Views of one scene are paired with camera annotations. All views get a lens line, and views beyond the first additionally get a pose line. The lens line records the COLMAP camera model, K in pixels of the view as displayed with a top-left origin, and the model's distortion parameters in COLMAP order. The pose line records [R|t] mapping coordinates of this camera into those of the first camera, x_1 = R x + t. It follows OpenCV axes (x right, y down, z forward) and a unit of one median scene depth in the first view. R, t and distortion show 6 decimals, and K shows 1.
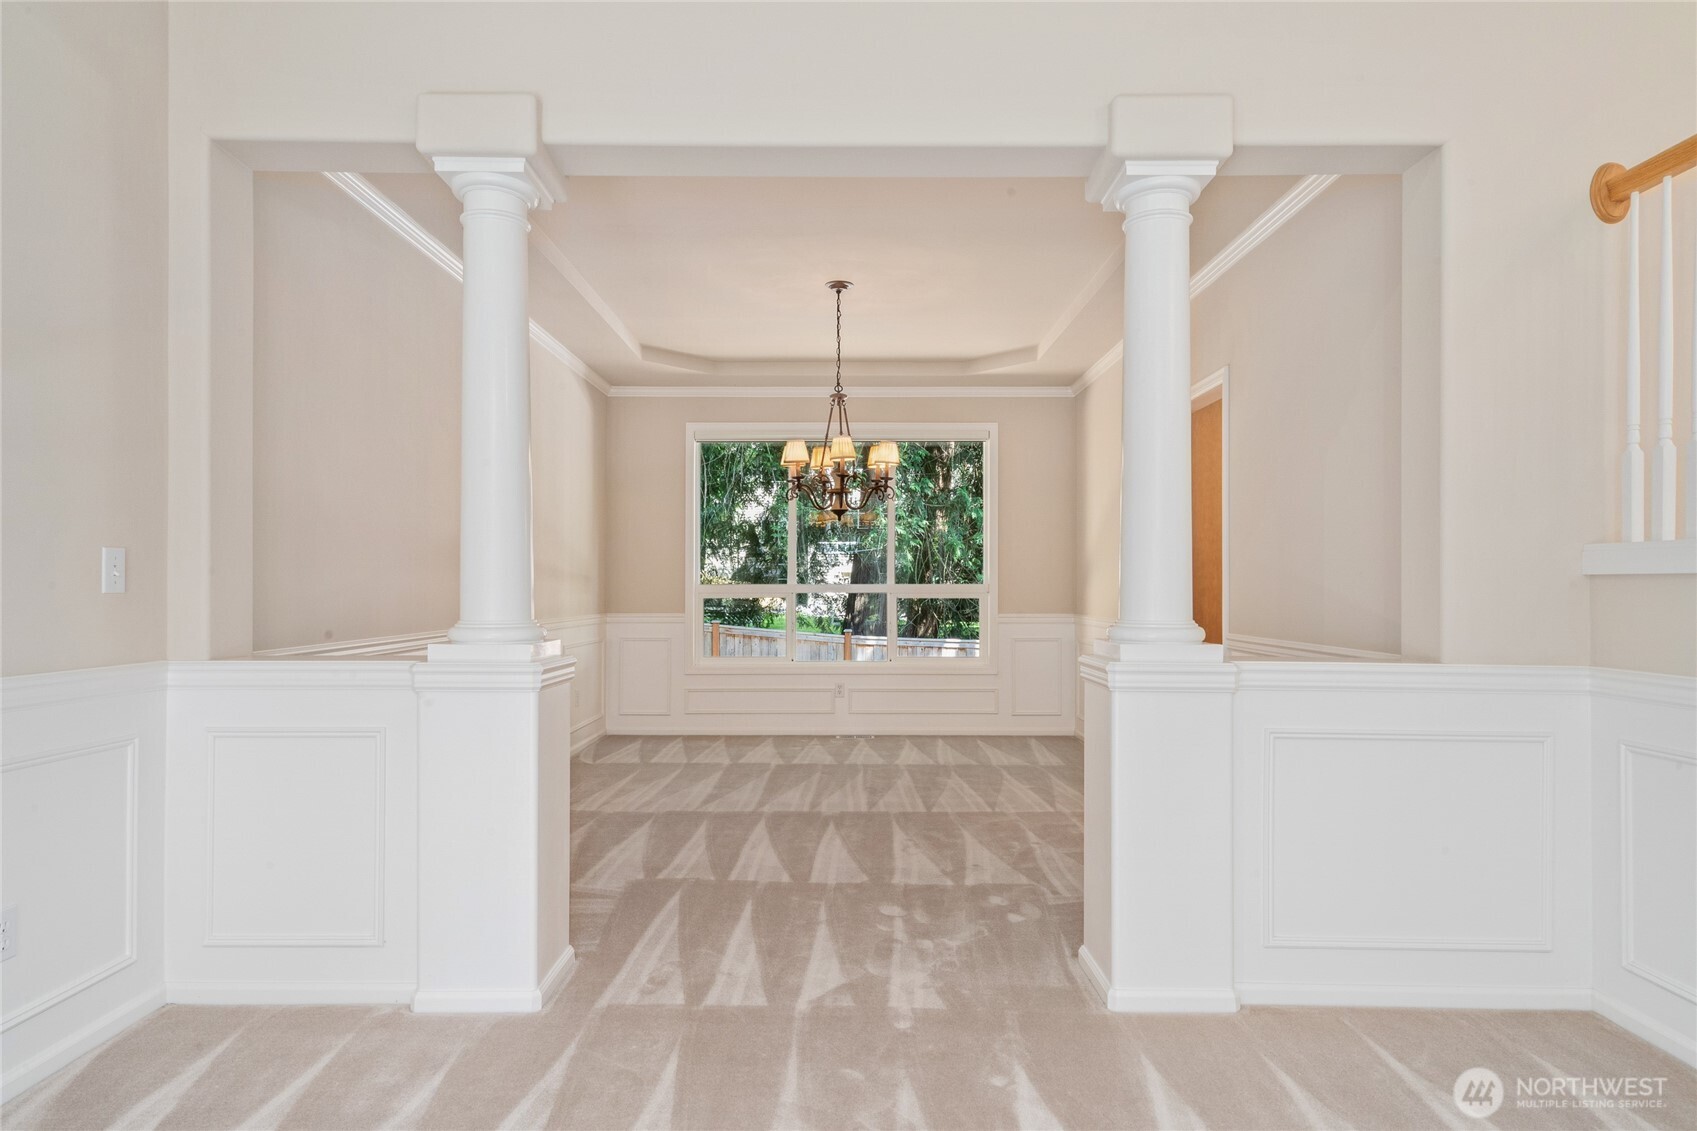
lens RADIAL K [[959.0, 0, 847.1], [0, 959.0, 579.4], [0, 0, 1]] dist [0.011885, -0.000228]
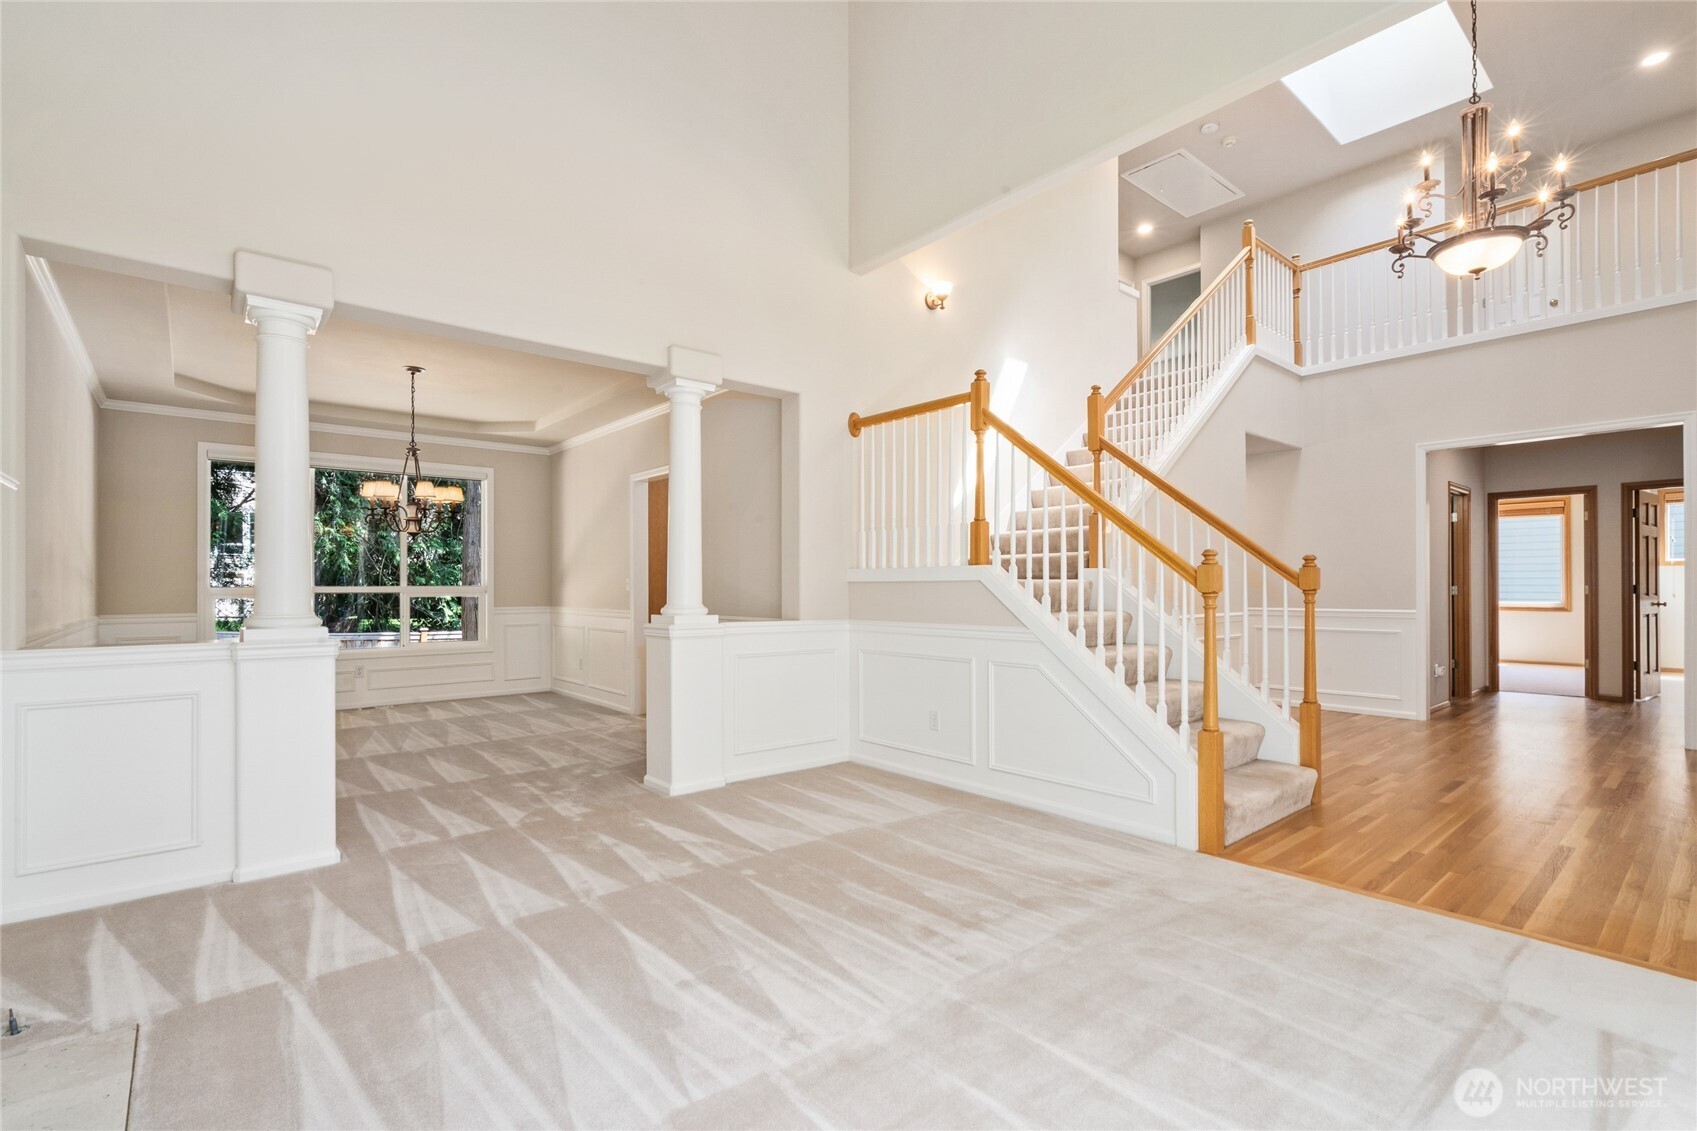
lens RADIAL K [[769.4, 0, 848.6], [0, 769.4, 576.1], [0, 0, 1]] dist [-0.001700, -0.000074]
pose [[0.760513, 0.003510, 0.649313, -0.474593], [0.000049, 0.999985, -0.005462, -0.007410], [-0.649322, 0.004186, 0.760502, -0.456909]]
